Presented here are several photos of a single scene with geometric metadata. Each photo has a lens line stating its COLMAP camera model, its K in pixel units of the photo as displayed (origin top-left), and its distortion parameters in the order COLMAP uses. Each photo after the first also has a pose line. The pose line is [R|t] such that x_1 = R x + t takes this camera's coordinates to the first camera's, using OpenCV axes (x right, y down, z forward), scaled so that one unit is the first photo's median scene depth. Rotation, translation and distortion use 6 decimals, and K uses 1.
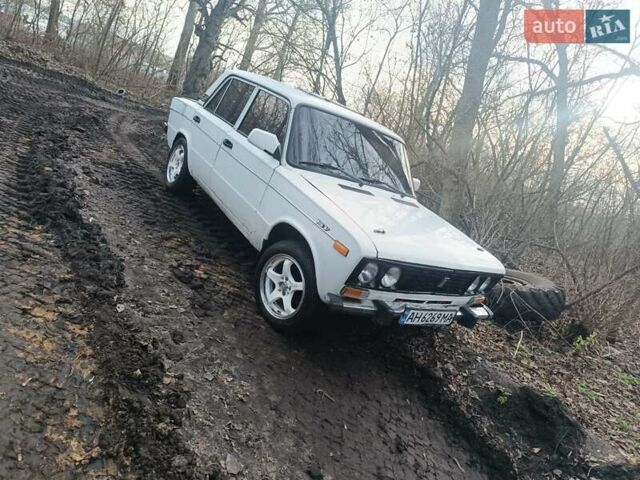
lens RADIAL K [[443.1, 0, 320.0], [0, 443.1, 240.0], [0, 0, 1]] dist [0.028043, -0.037080]
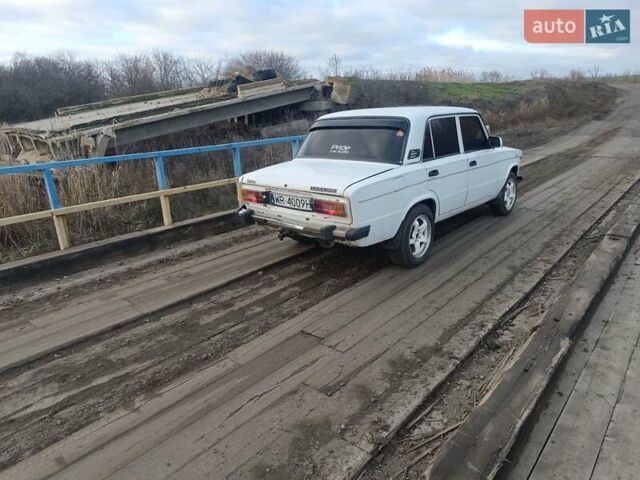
lens RADIAL K [[443.1, 0, 320.0], [0, 443.1, 240.0], [0, 0, 1]] dist [0.028043, -0.037080]
pose [[-0.269812, -0.569569, 0.776398, -1.505858], [0.226506, 0.746134, 0.626082, -1.187473], [-0.935894, 0.344783, -0.072305, 1.949375]]
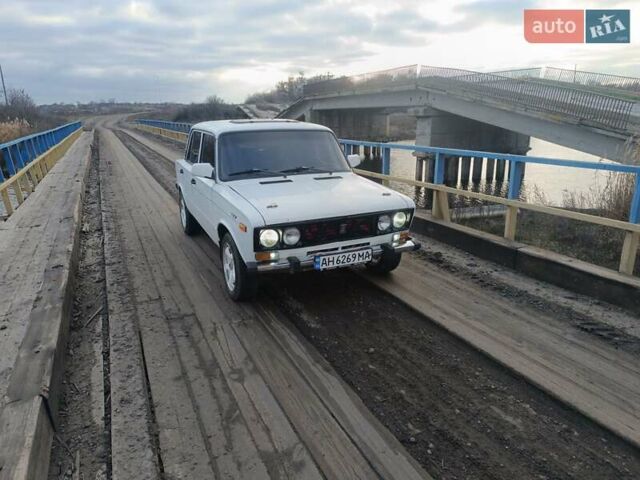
lens RADIAL K [[443.1, 0, 320.0], [0, 443.1, 240.0], [0, 0, 1]] dist [0.028043, -0.037080]
pose [[0.924944, -0.307521, -0.223404, 0.453407], [0.298724, 0.951541, -0.073031, 0.184152], [0.235037, 0.000813, 0.971986, -0.206861]]
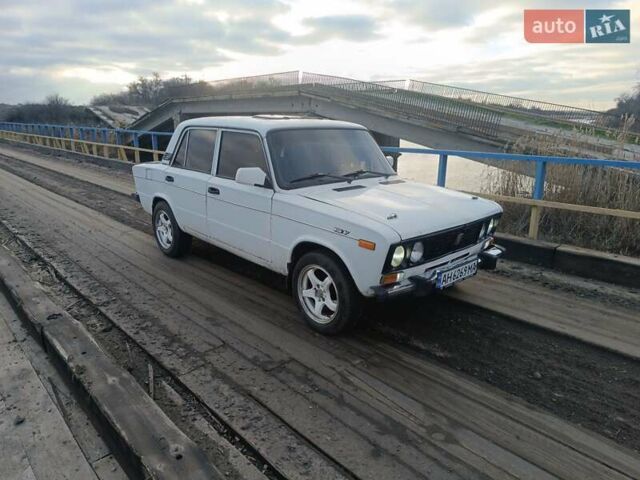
lens RADIAL K [[443.1, 0, 320.0], [0, 443.1, 240.0], [0, 0, 1]] dist [0.028043, -0.037080]
pose [[0.927900, -0.367549, 0.062530, -0.101806], [0.367330, 0.929963, 0.015388, -0.041850], [-0.063807, 0.008691, 0.997924, -0.064687]]
